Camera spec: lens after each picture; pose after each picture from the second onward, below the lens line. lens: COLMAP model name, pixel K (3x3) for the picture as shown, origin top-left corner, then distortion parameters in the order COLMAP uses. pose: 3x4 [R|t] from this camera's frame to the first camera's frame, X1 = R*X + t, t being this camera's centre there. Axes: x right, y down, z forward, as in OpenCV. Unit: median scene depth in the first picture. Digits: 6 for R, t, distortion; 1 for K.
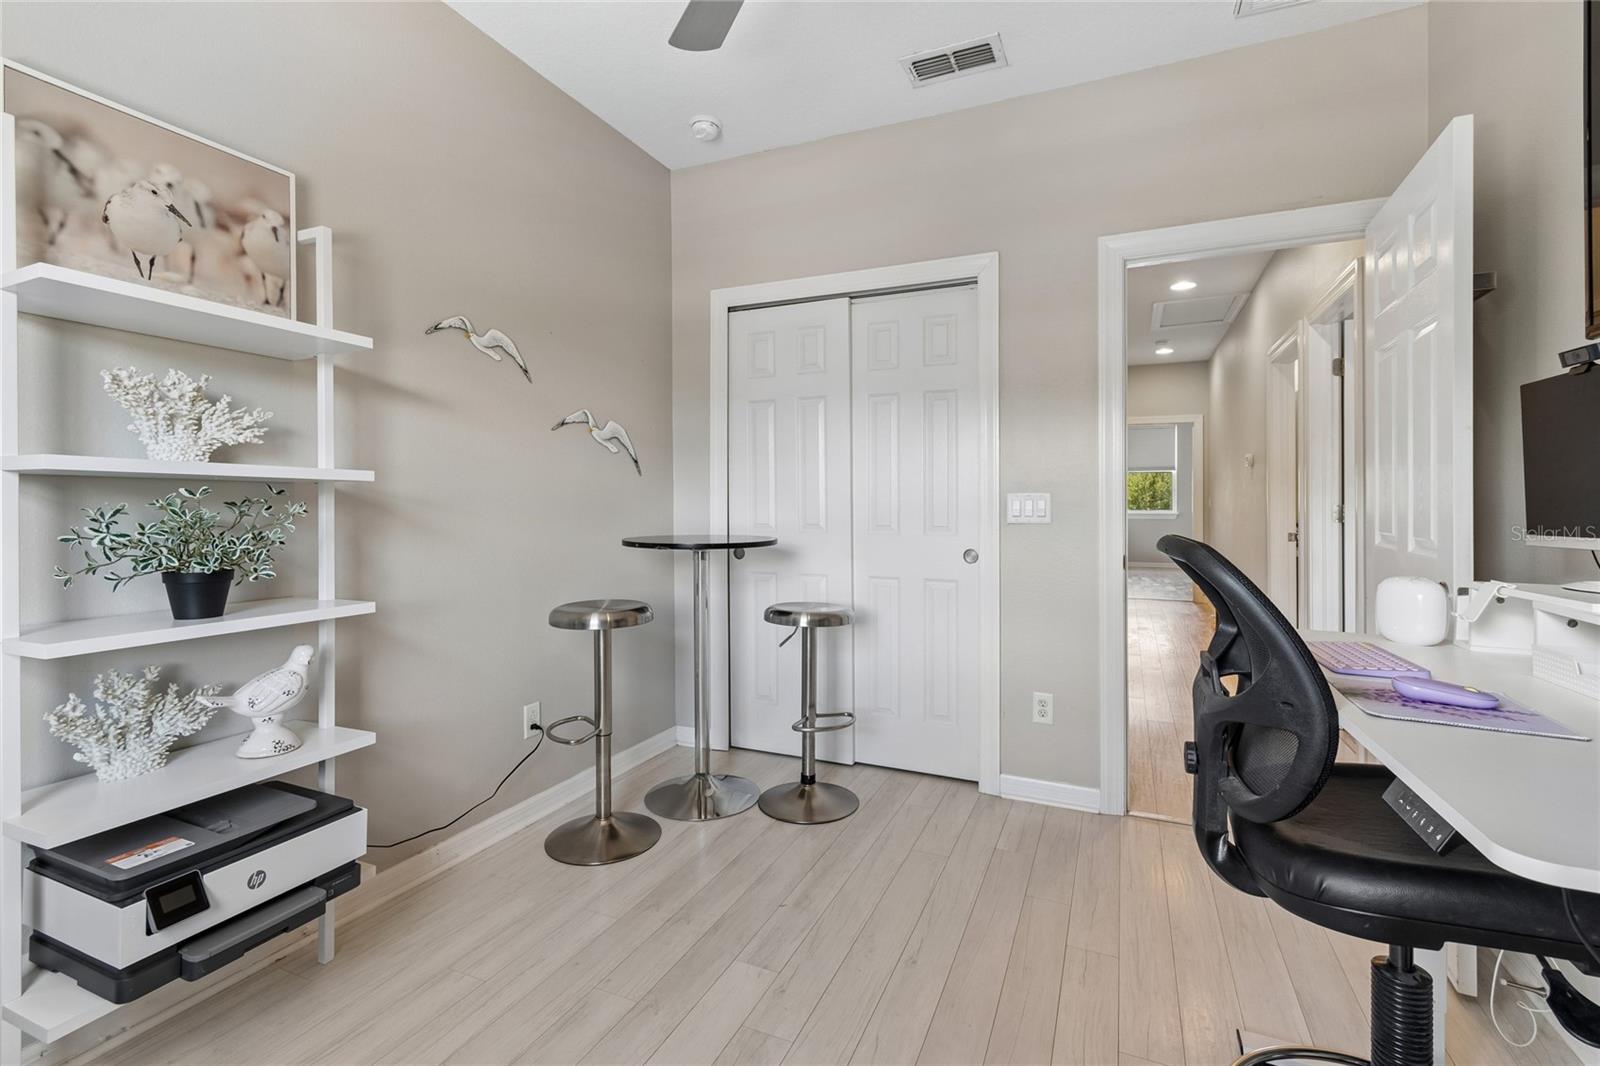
lens RADIAL K [[712.1, 0, 803.7], [0, 712.1, 502.5], [0, 0, 1]] dist [0.004941, -0.001855]
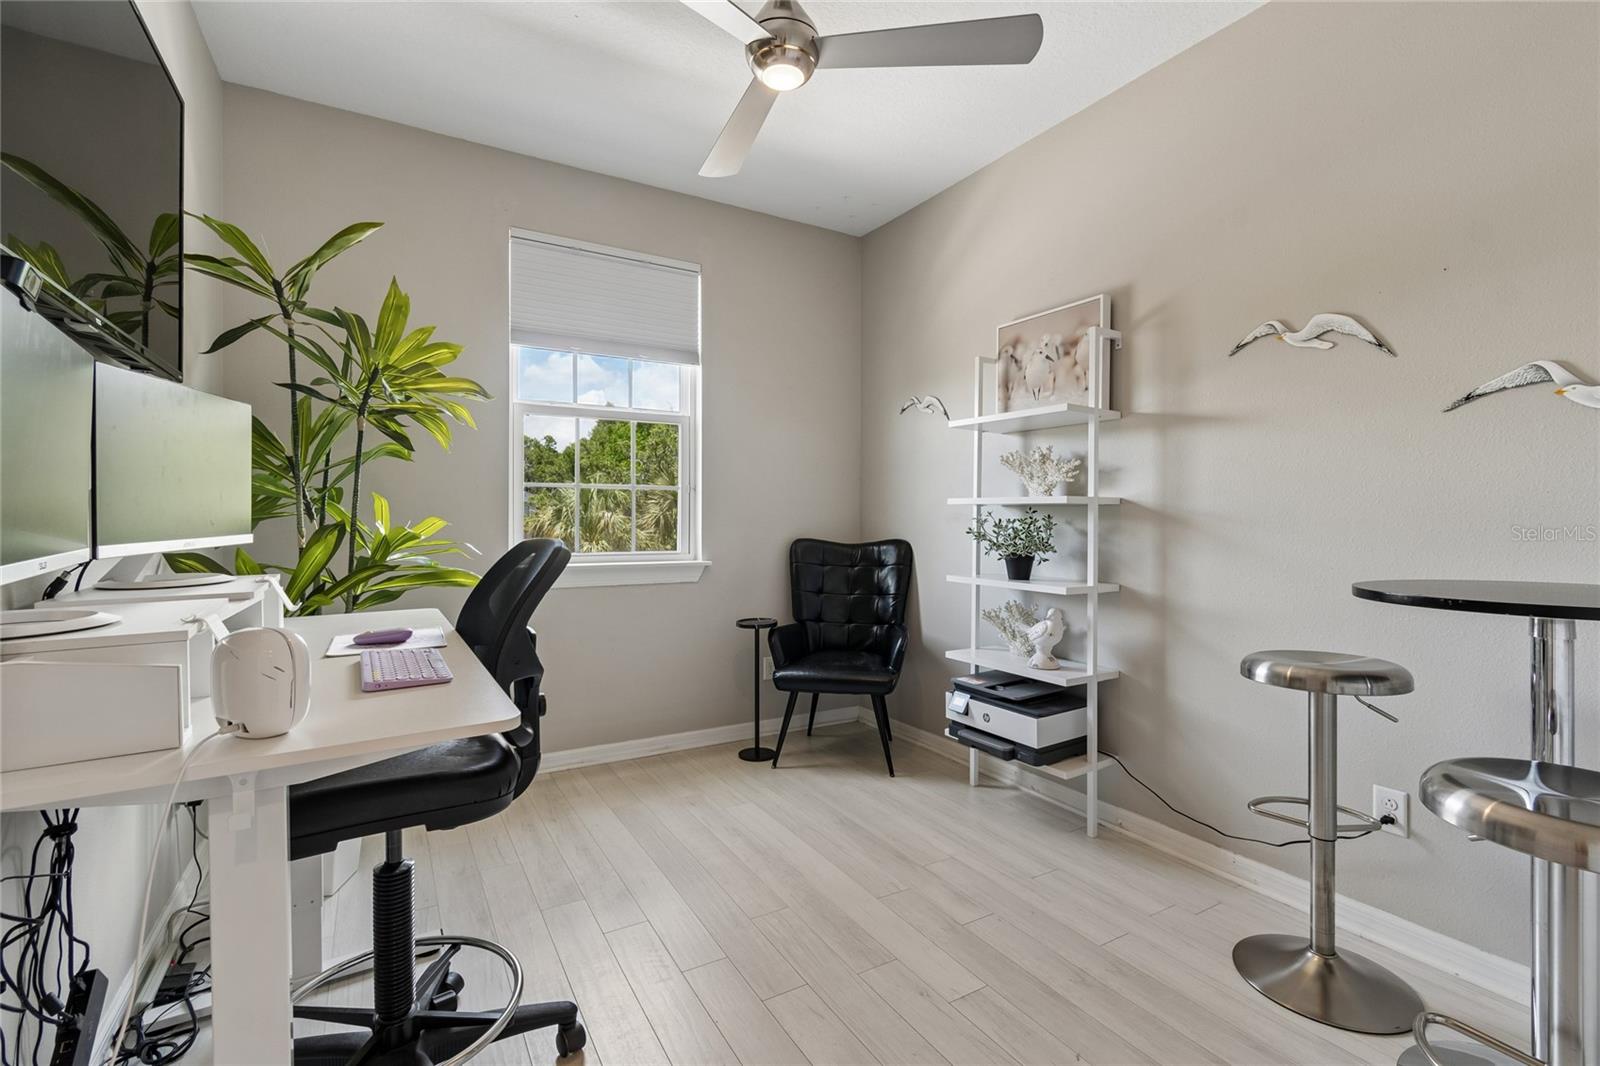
lens RADIAL K [[712.1, 0, 797.7], [0, 712.1, 524.5], [0, 0, 1]] dist [0.004941, -0.001855]
pose [[-0.581315, 0.006324, -0.813654, 0.902084], [-0.000930, 0.999964, 0.008437, 0.001056], [0.813678, 0.005661, -0.581288, 1.440168]]
